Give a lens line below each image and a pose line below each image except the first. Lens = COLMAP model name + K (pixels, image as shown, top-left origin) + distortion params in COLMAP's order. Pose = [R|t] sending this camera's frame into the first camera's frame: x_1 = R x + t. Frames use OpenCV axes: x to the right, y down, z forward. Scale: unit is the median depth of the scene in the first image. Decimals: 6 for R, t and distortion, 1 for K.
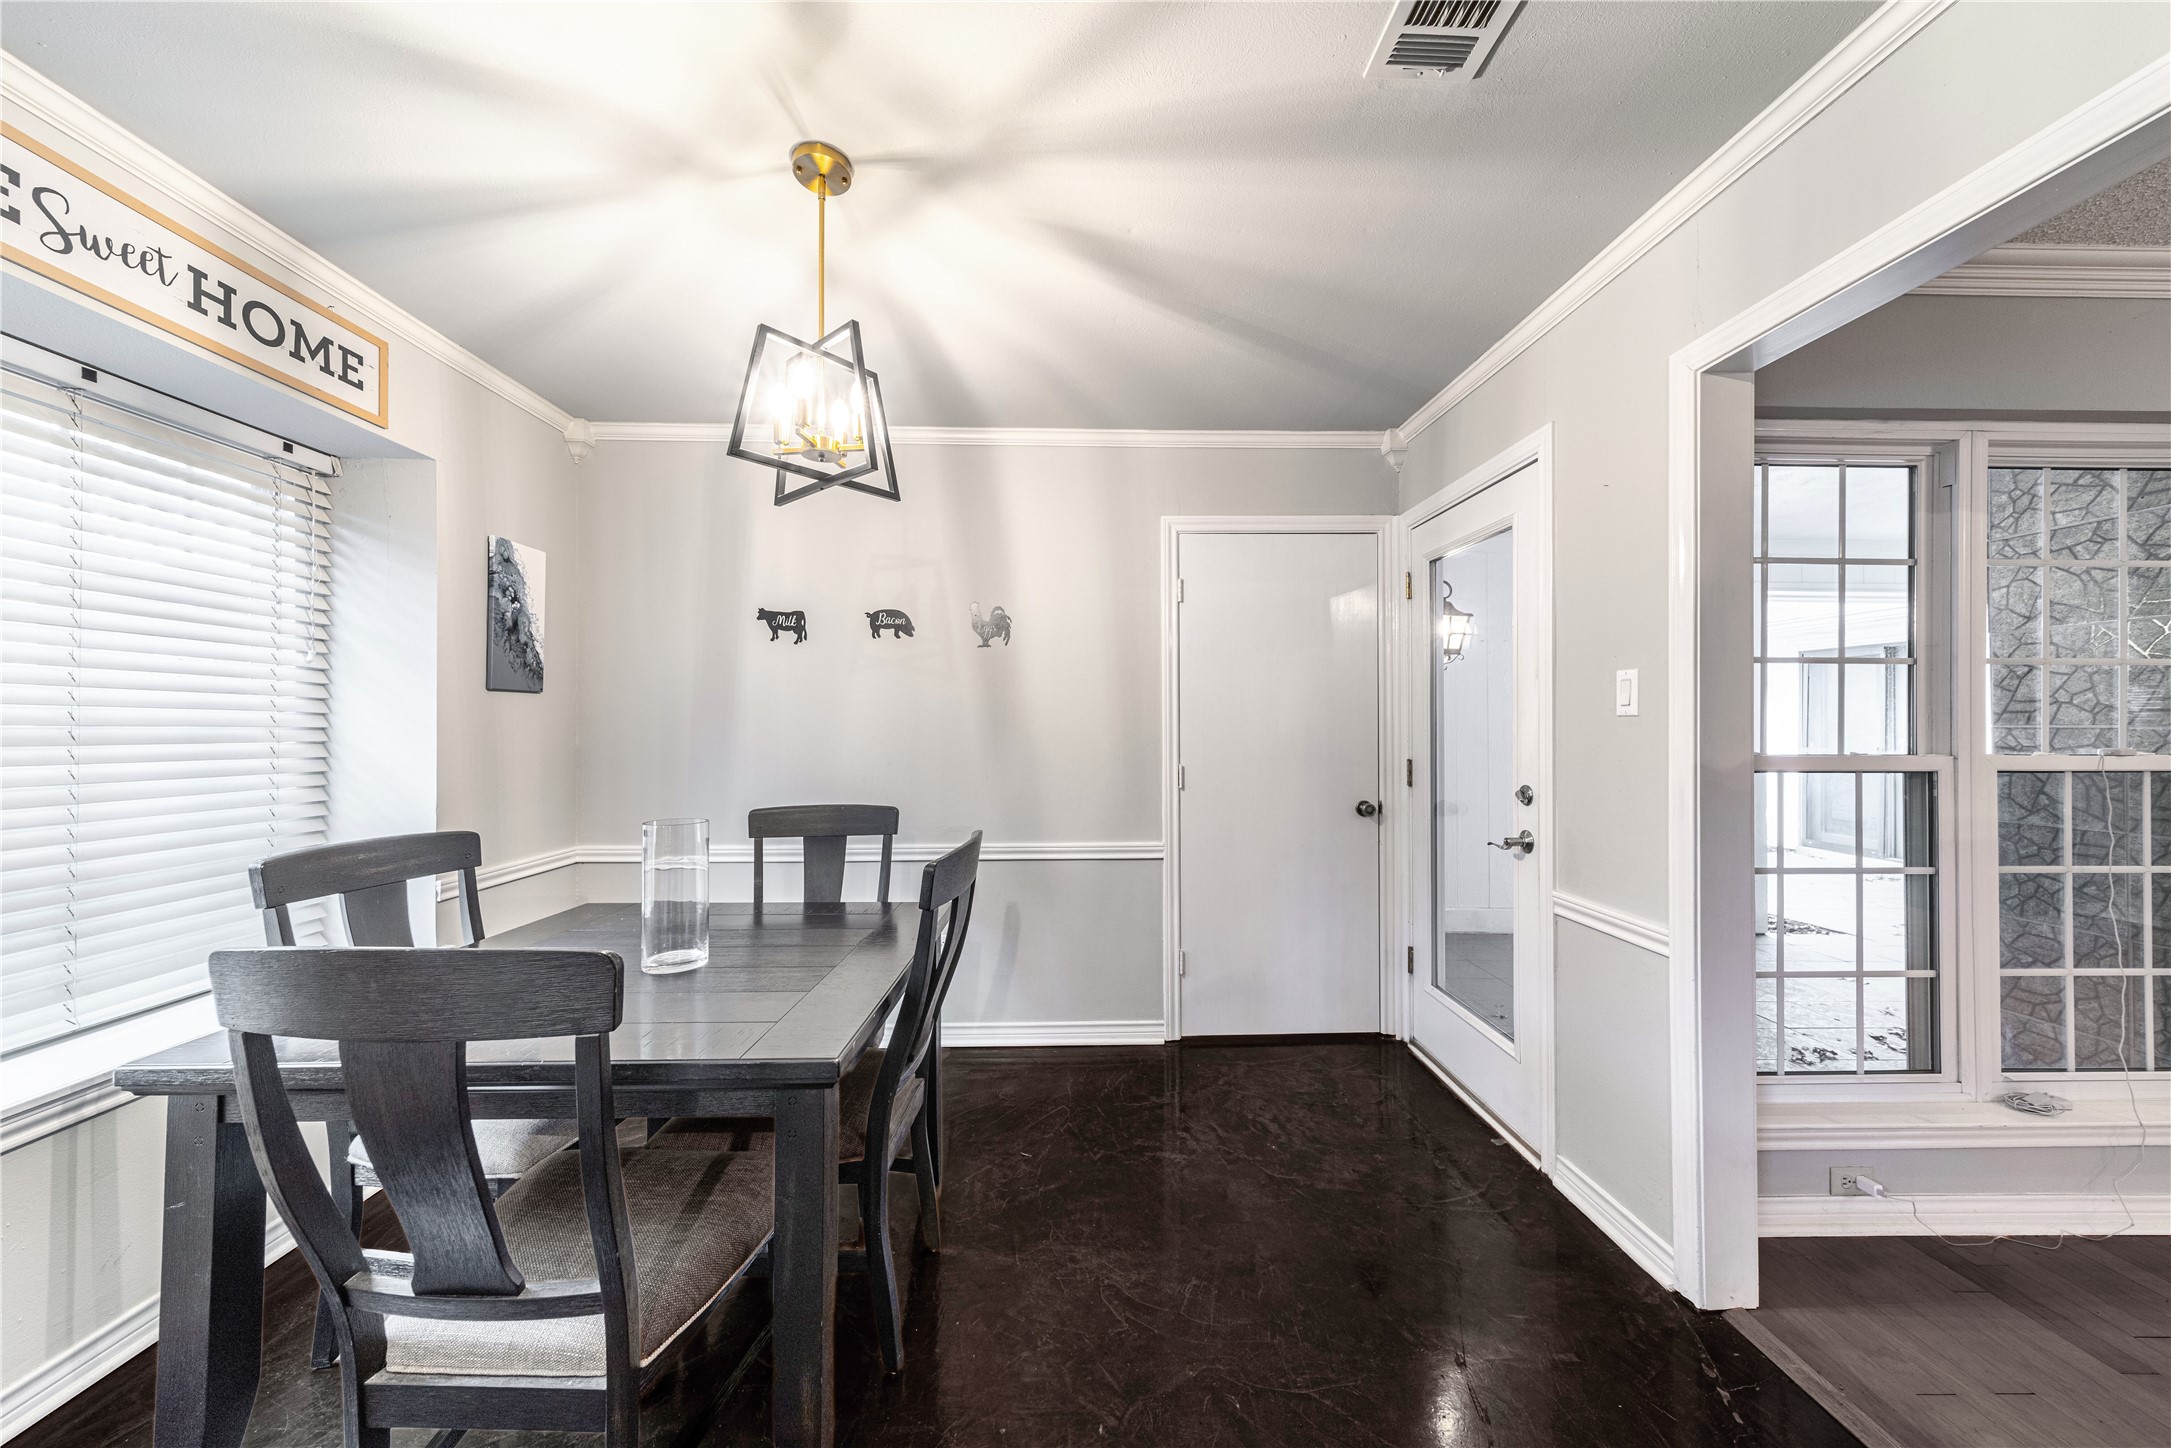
lens RADIAL K [[748.5, 0, 1079.3], [0, 748.5, 727.4], [0, 0, 1]] dist [0.005248, 0.000051]
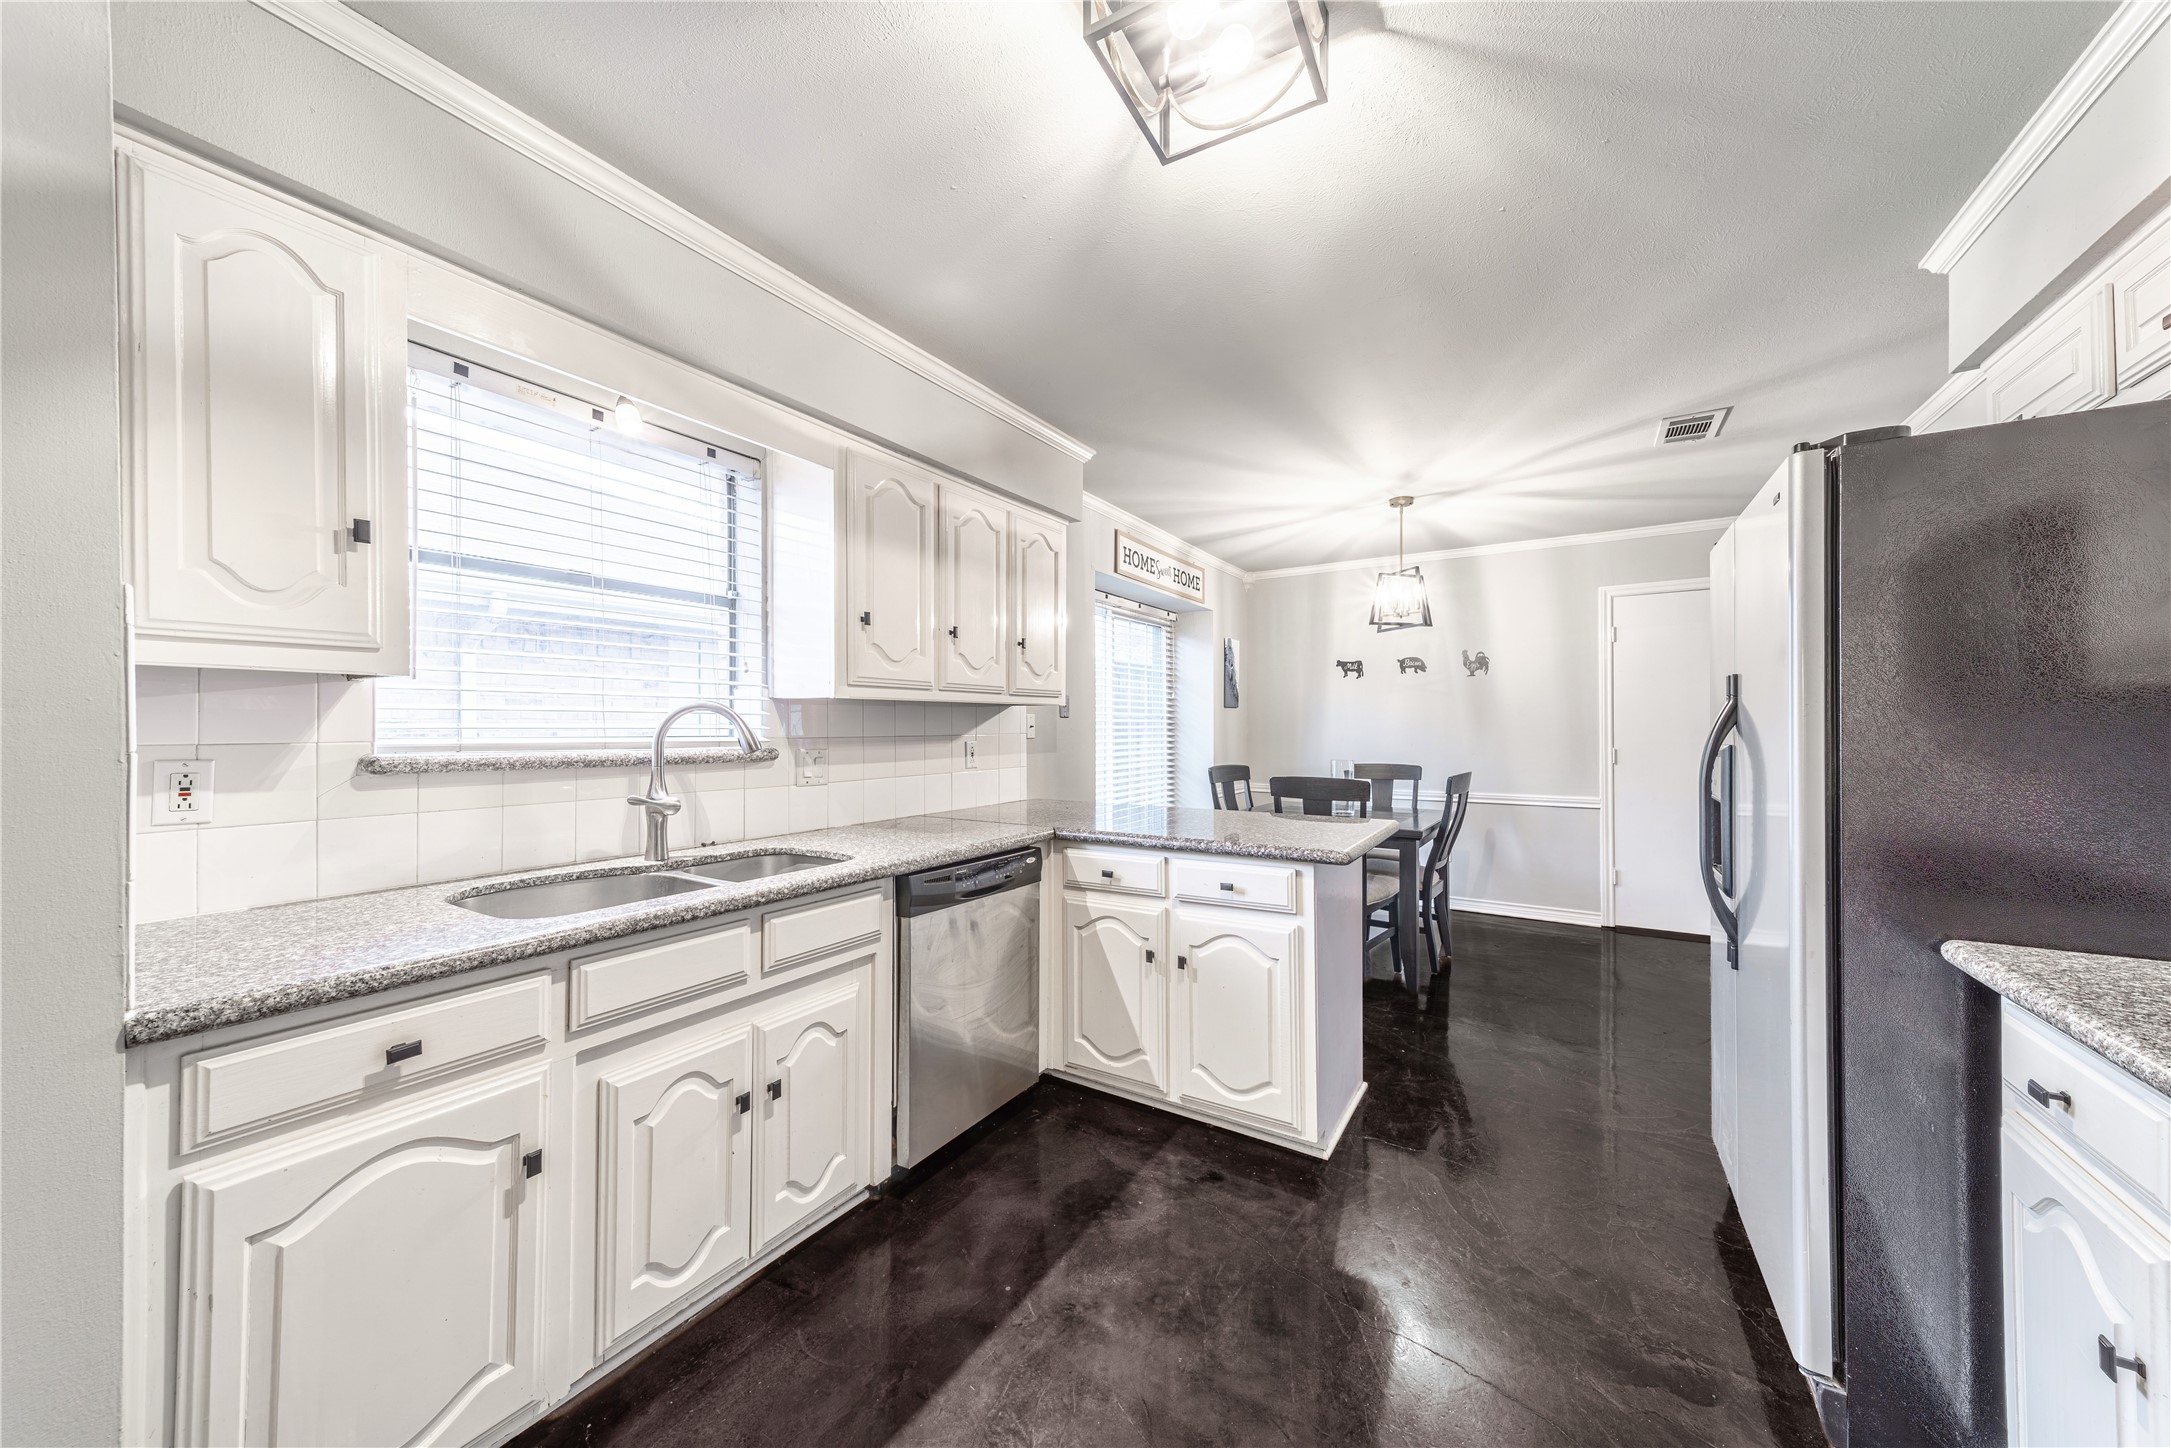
lens RADIAL K [[748.5, 0, 1091.3], [0, 748.5, 729.6], [0, 0, 1]] dist [0.005248, 0.000051]
pose [[0.831700, -0.001545, -0.555223, 0.116529], [0.002629, 0.999996, 0.001155, 0.010267], [0.555219, -0.002420, 0.831701, -1.043108]]
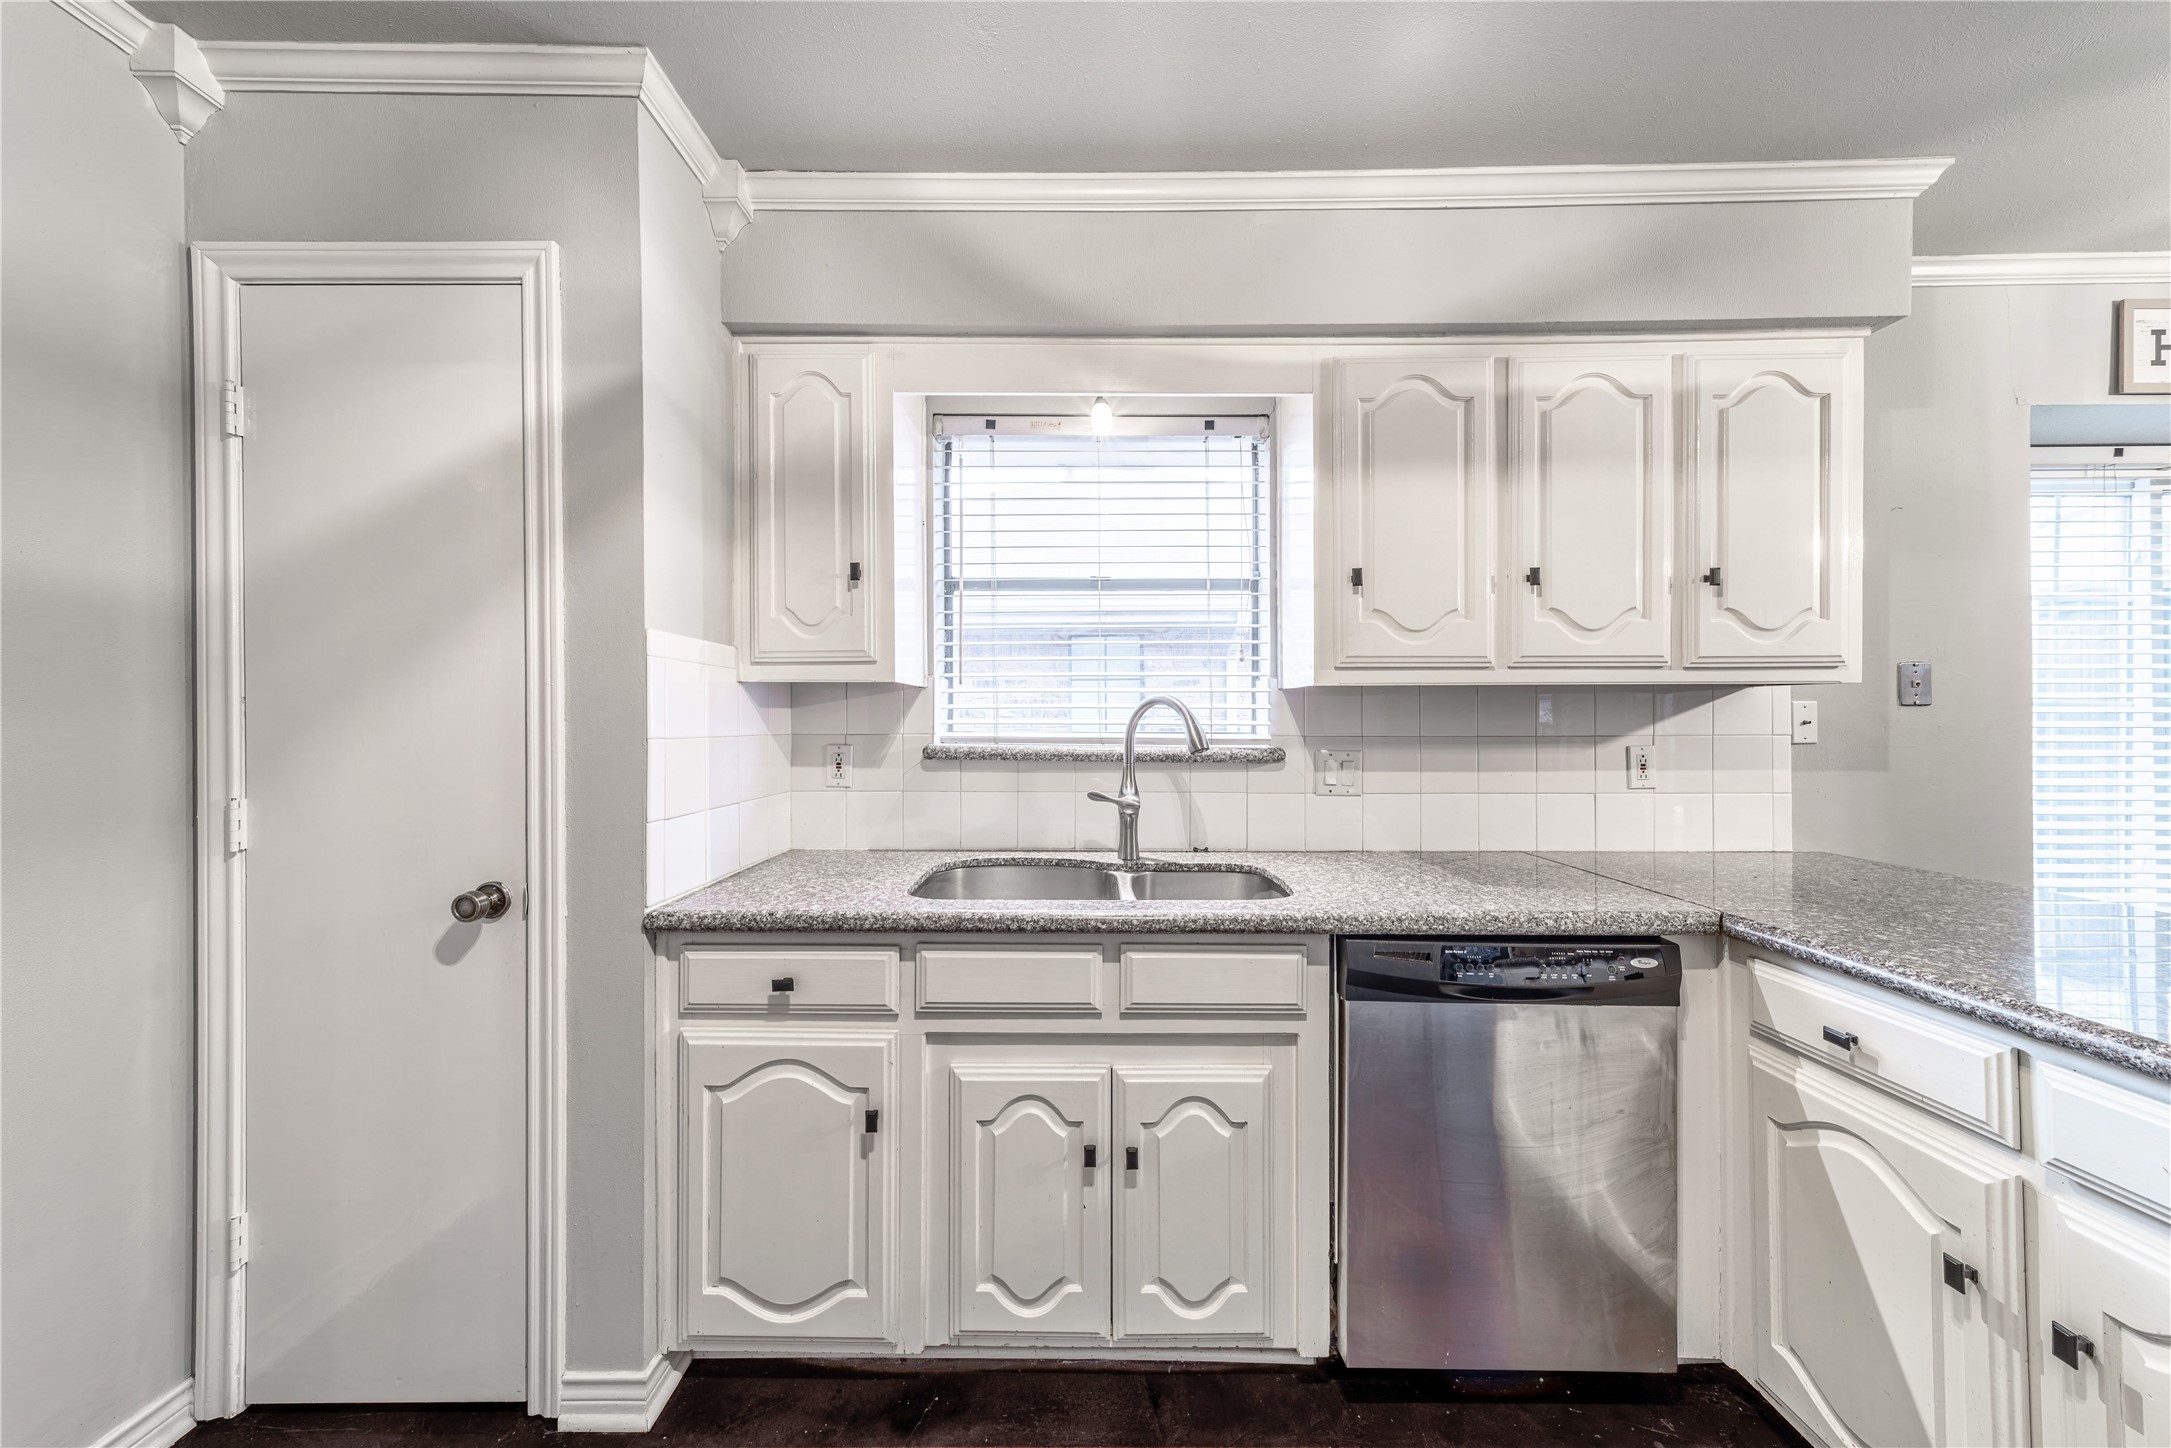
lens RADIAL K [[748.5, 0, 1080.6], [0, 748.5, 723.0], [0, 0, 1]] dist [0.005248, 0.000051]
pose [[-0.042228, -0.003830, -0.999101, 0.071129], [-0.001598, 0.999992, -0.003766, 0.010333], [0.999107, 0.001438, -0.042234, -0.670112]]
